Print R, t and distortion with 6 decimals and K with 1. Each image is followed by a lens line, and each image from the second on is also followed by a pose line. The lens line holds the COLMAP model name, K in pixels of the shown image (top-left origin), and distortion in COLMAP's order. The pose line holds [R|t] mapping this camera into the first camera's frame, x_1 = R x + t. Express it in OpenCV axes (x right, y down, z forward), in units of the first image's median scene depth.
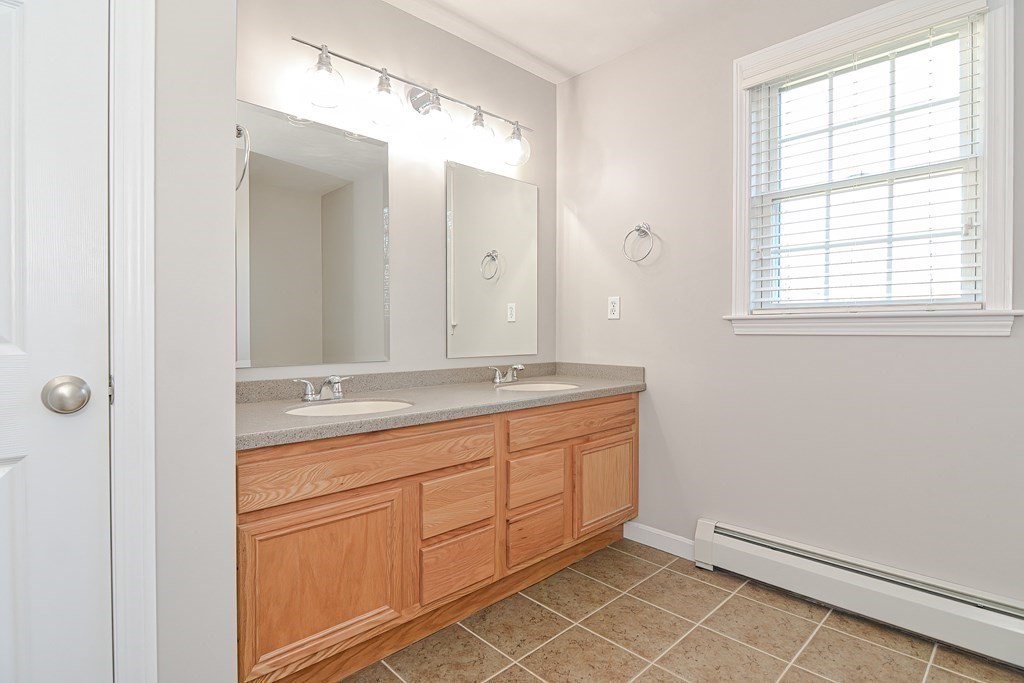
lens RADIAL K [[518.1, 0, 511.5], [0, 518.1, 332.3], [0, 0, 1]] dist [-0.001099, -0.000432]
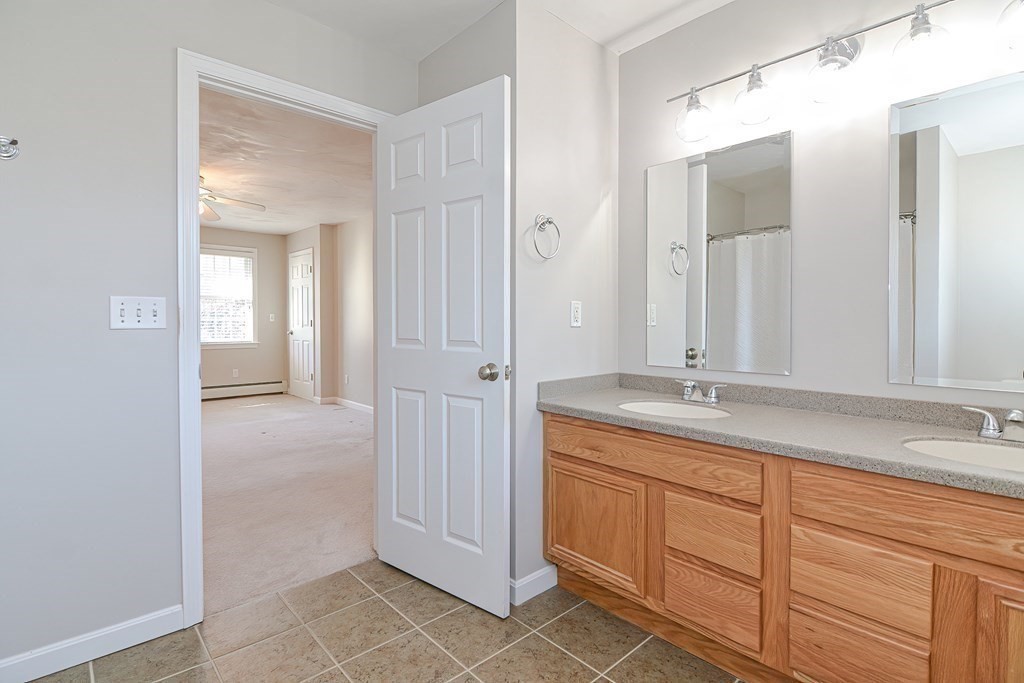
lens RADIAL K [[506.4, 0, 516.0], [0, 506.4, 325.8], [0, 0, 1]] dist [0.002709, 0.000323]
pose [[-0.025373, 0.010220, -0.999626, 0.957544], [-0.004186, 0.999938, 0.010330, -0.056019], [0.999669, 0.004446, -0.025329, 0.813521]]
